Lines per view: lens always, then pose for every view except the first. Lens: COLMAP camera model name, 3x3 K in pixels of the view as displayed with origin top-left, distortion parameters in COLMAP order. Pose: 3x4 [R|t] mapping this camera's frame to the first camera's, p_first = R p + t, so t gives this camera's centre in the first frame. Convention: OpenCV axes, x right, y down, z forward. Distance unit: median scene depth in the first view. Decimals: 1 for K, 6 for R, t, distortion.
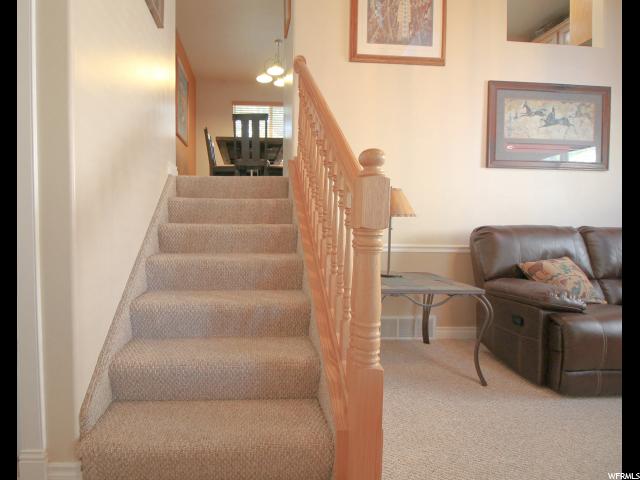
lens RADIAL K [[333.7, 0, 275.1], [0, 333.7, 236.2], [0, 0, 1]] dist [-0.018296, -0.002037]
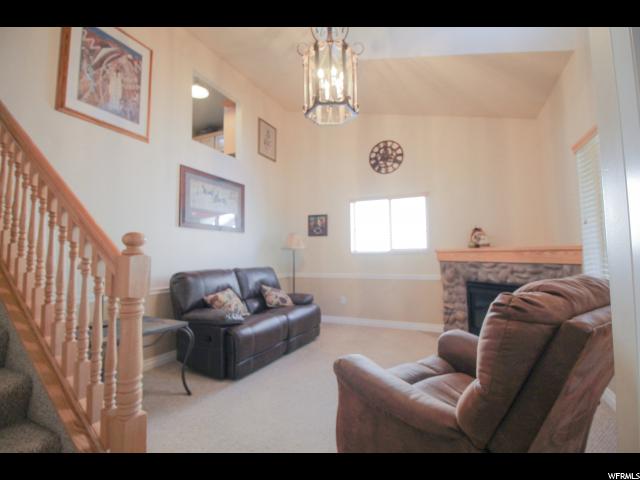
lens RADIAL K [[291.8, 0, 312.7], [0, 291.8, 237.1], [0, 0, 1]] dist [-0.014591, -0.006416]
pose [[0.488826, 0.038771, 0.871519, -0.130632], [0.055136, 0.995642, -0.075218, -0.051871], [-0.870637, 0.084820, 0.484558, -0.038258]]
